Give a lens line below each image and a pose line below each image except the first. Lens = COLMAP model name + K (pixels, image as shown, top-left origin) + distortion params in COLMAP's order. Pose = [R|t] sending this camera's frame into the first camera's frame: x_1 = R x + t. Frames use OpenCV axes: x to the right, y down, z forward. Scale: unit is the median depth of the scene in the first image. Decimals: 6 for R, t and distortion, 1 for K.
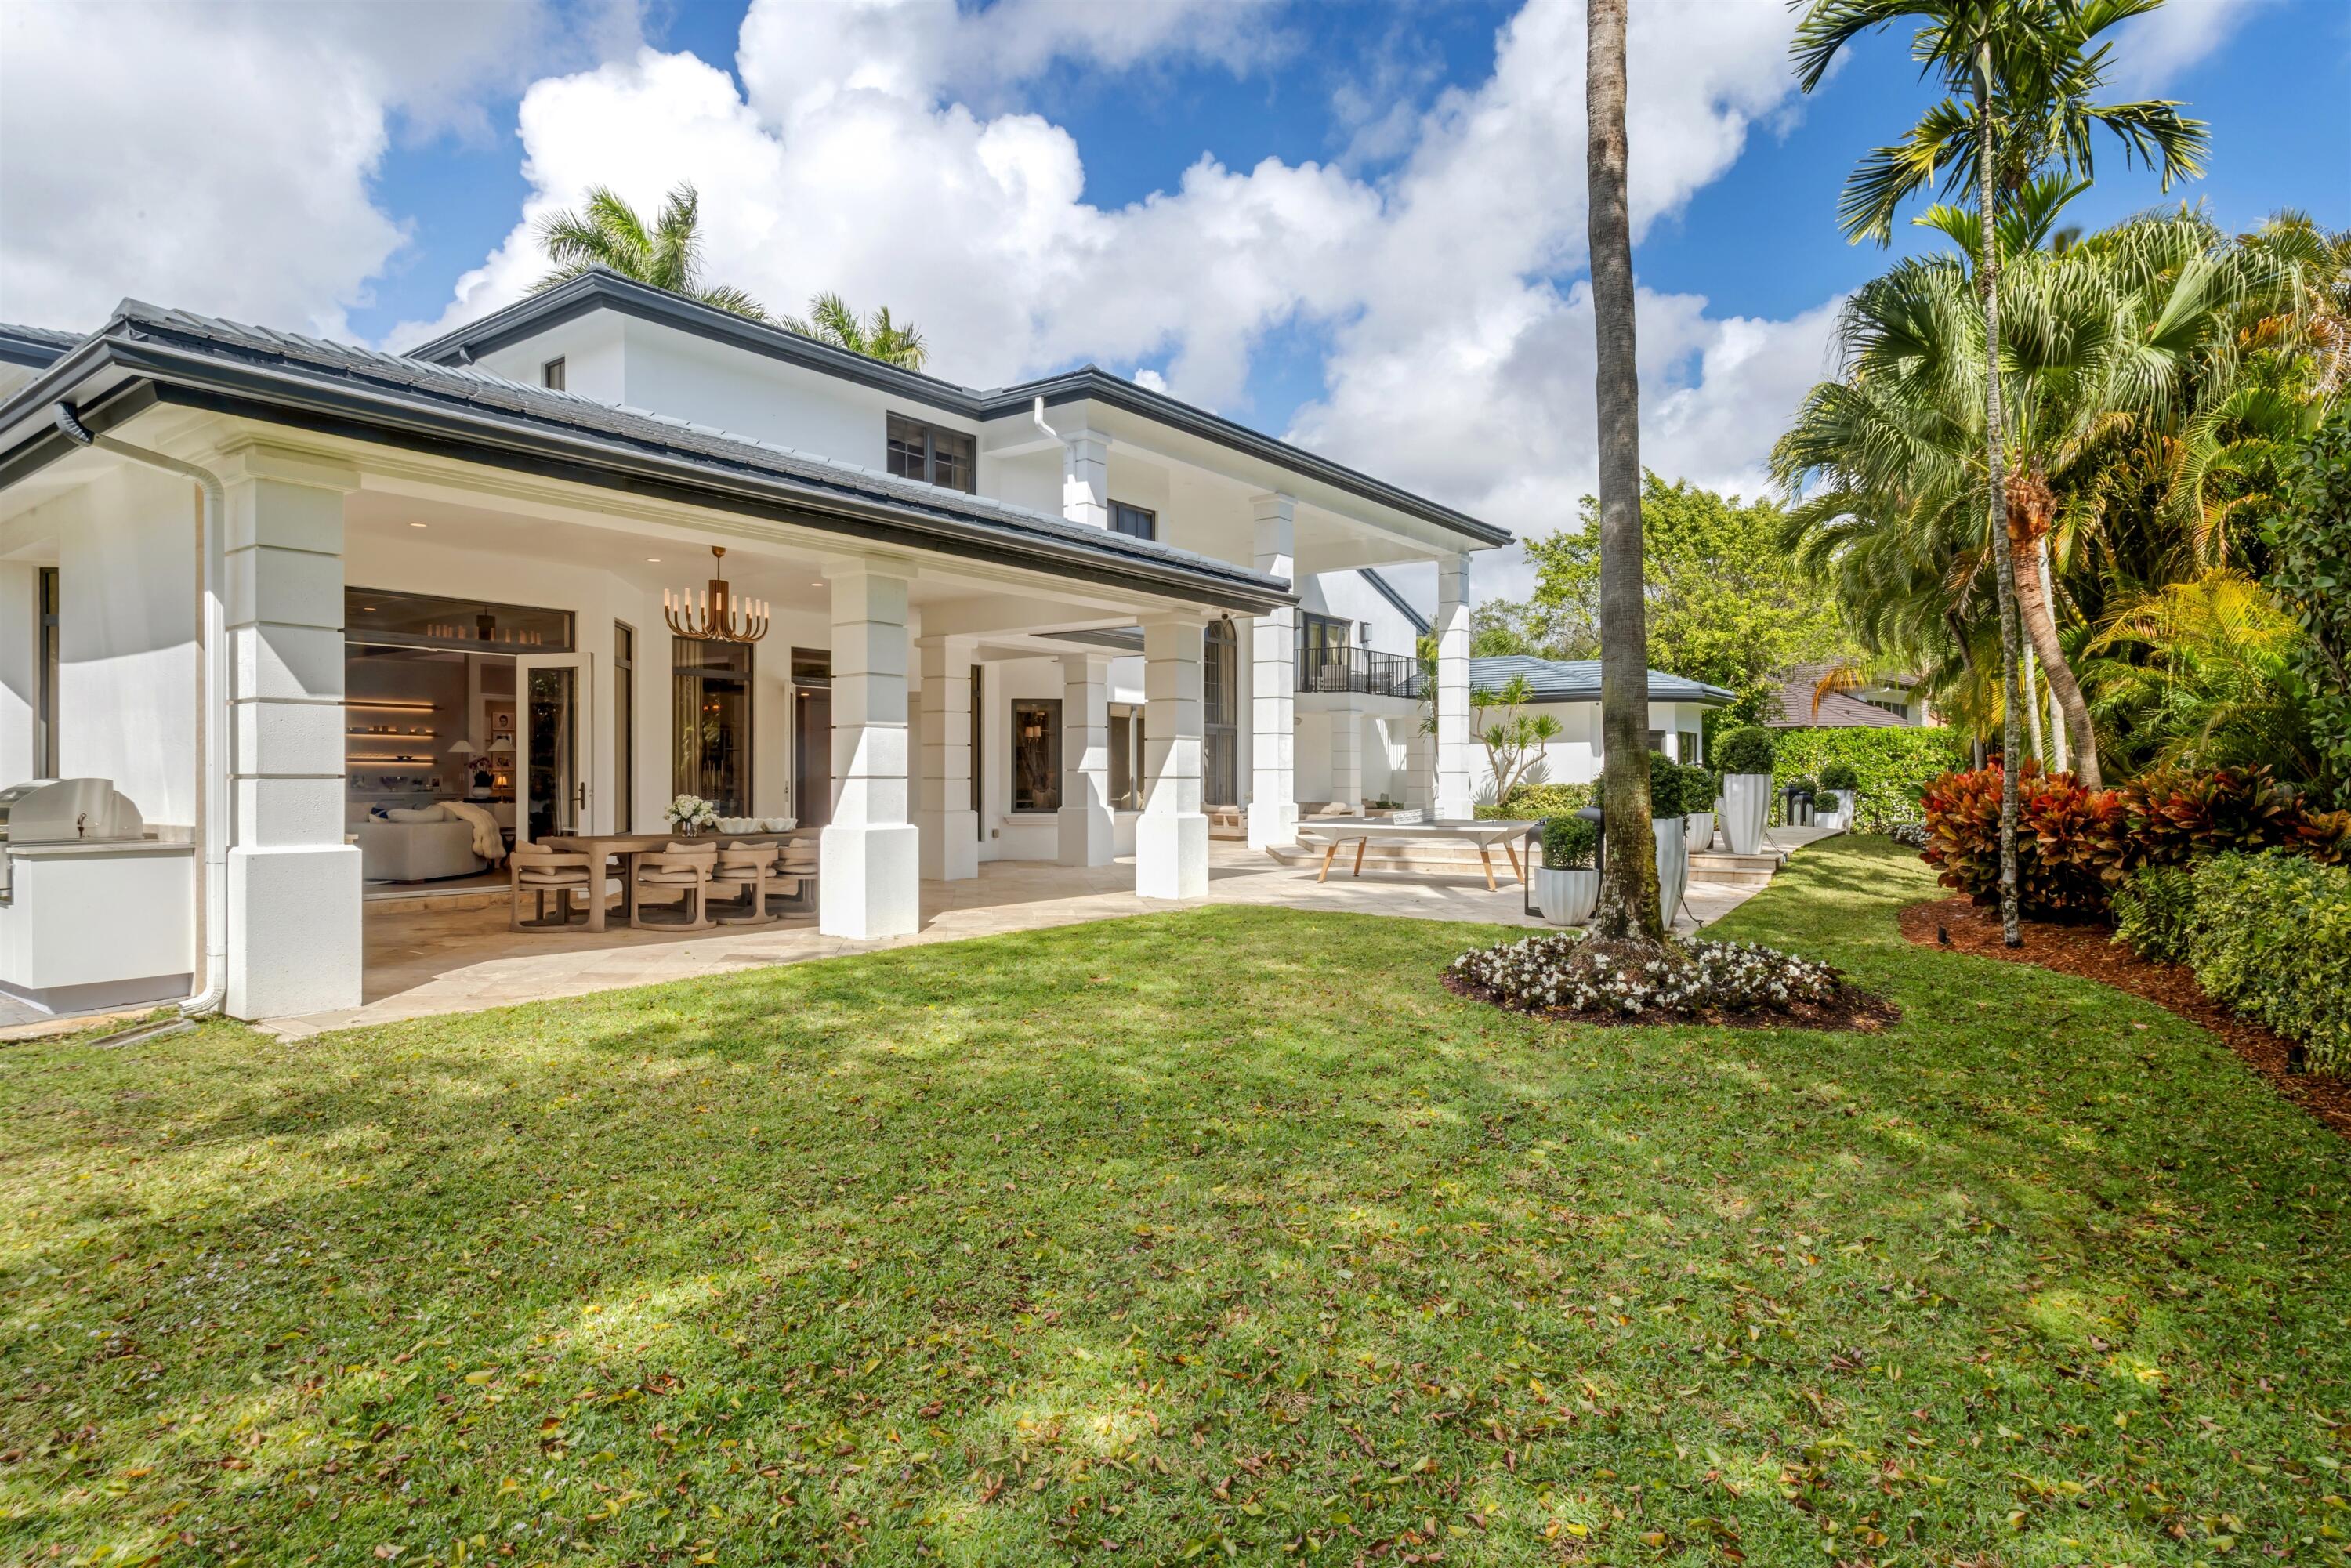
lens RADIAL K [[1288.6, 0, 1164.4], [0, 1288.6, 777.2], [0, 0, 1]] dist [0.001041, -0.000060]
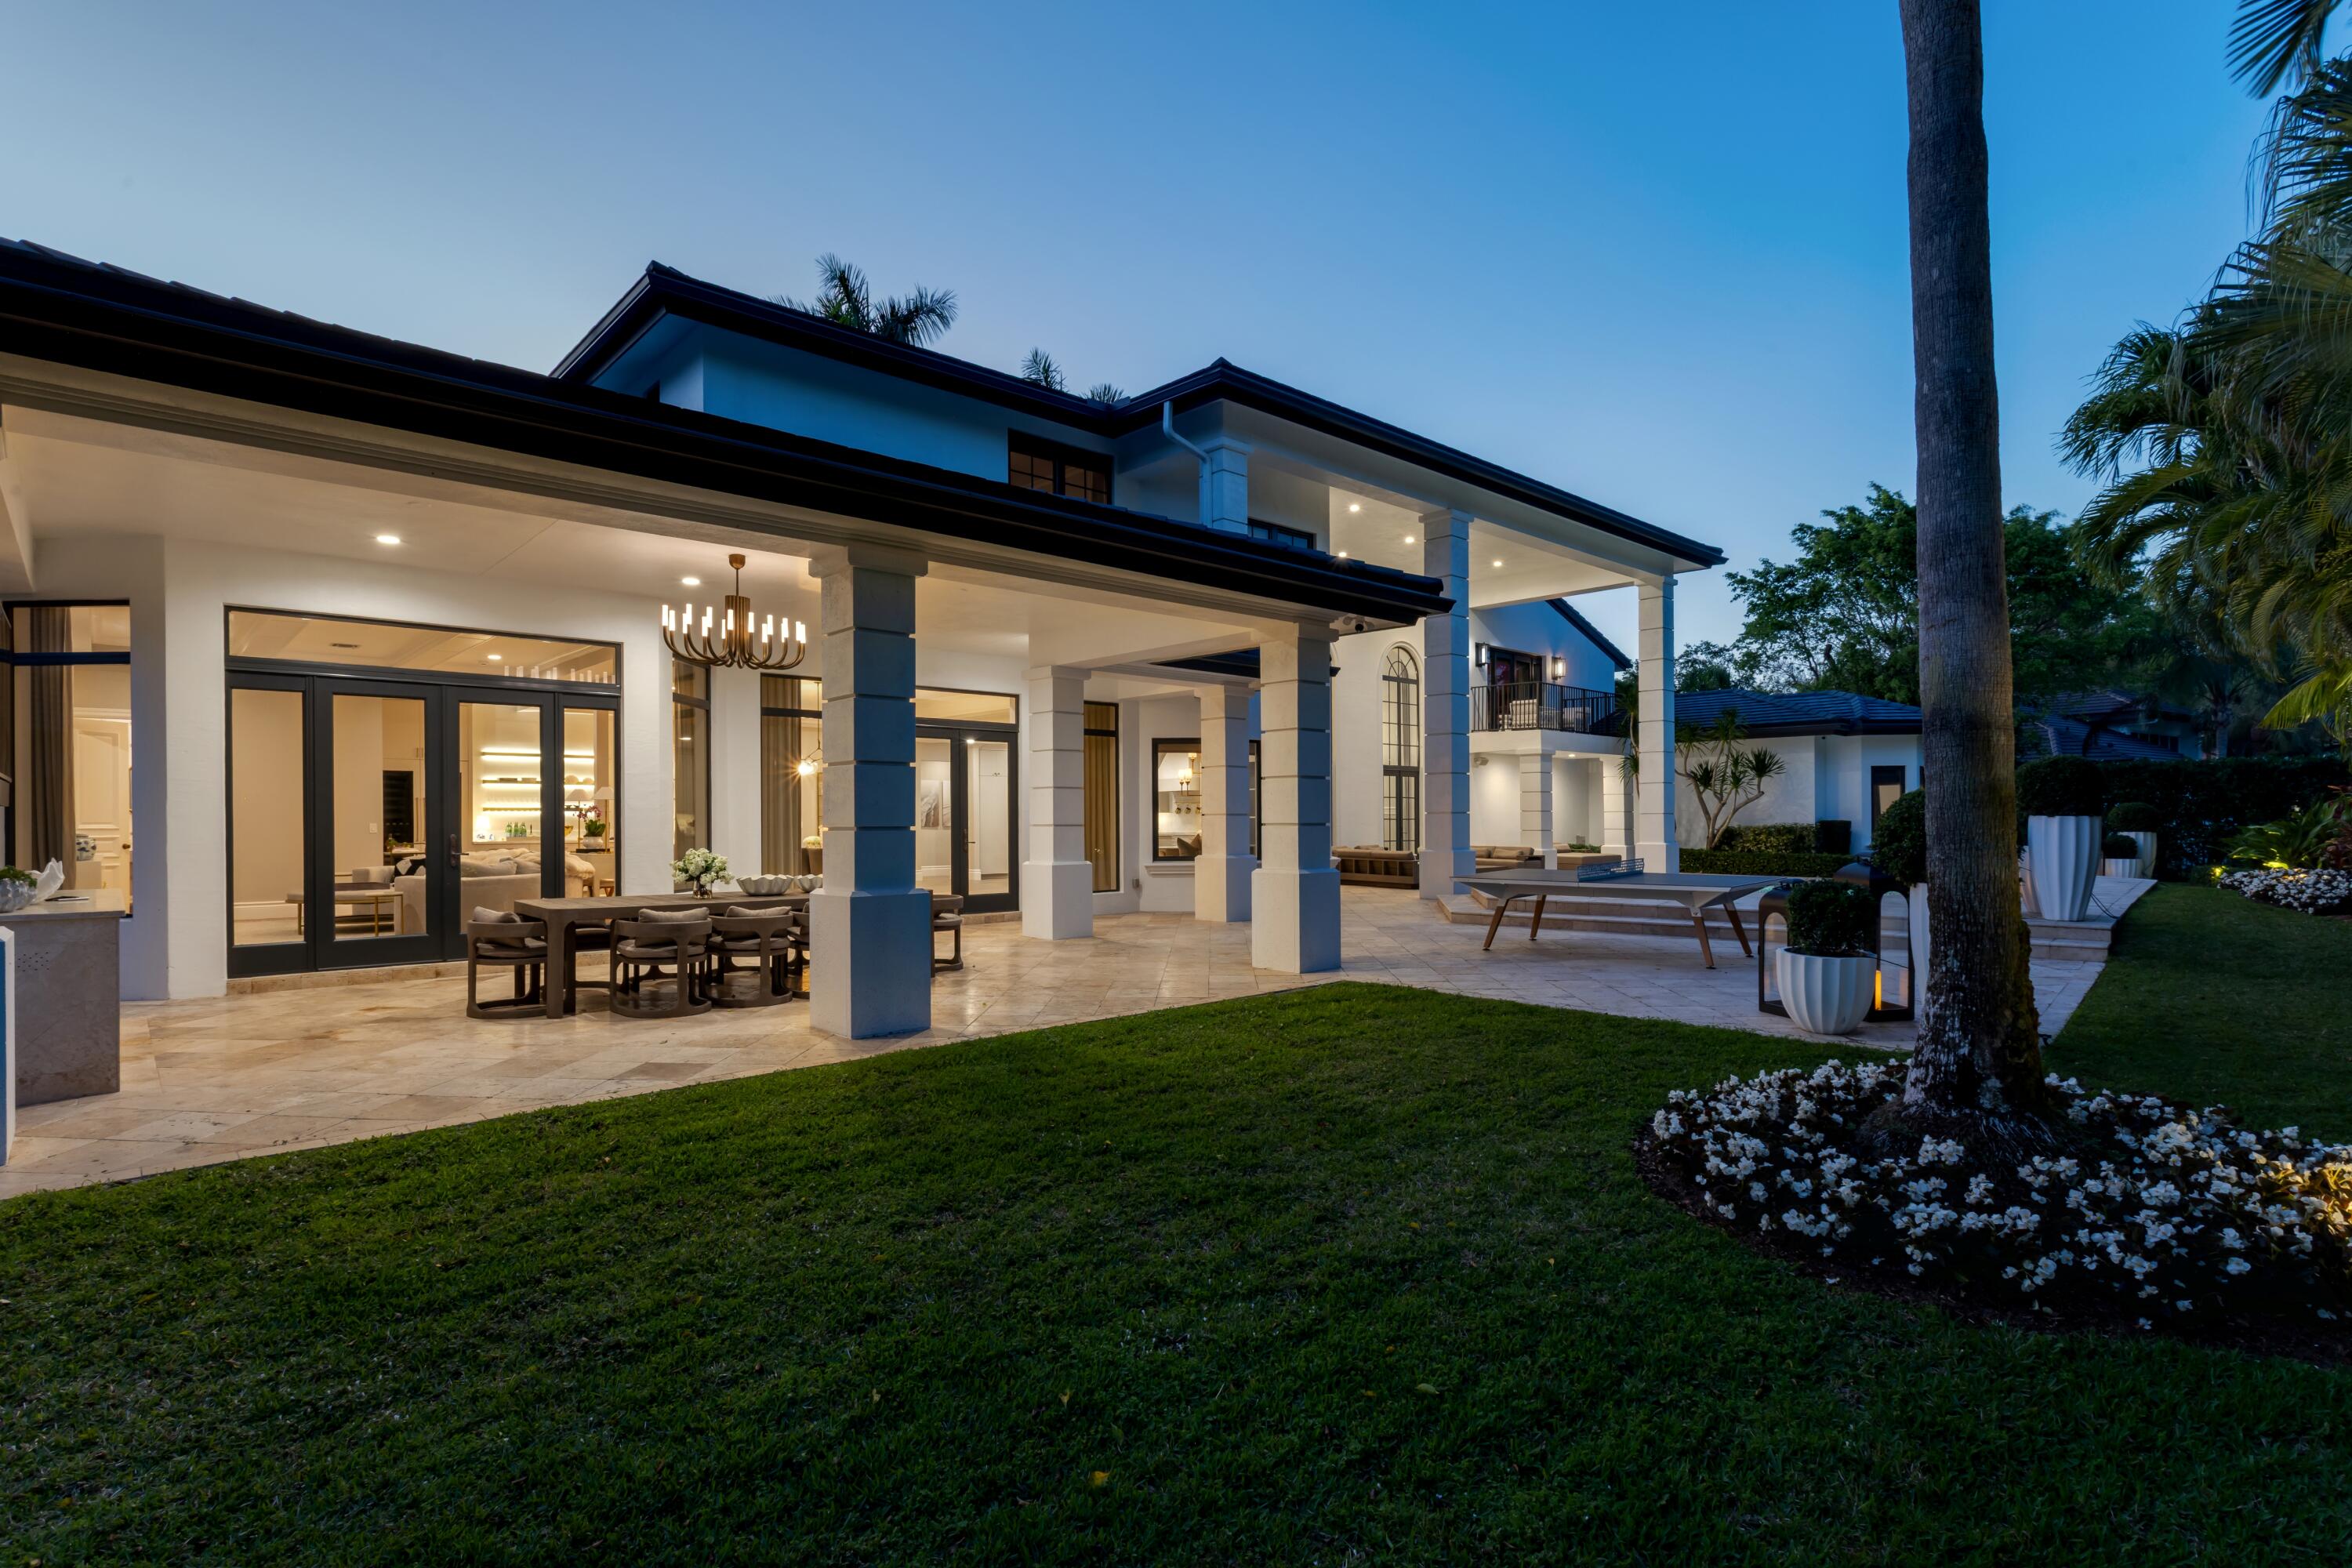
lens RADIAL K [[1148.9, 0, 1180.8], [0, 1148.9, 817.8], [0, 0, 1]] dist [0.018010, -0.000984]
pose [[0.985279, -0.006057, -0.170847, 0.037454], [0.005665, 0.999980, -0.002781, -0.001863], [0.170860, 0.001773, 0.985294, 0.163930]]
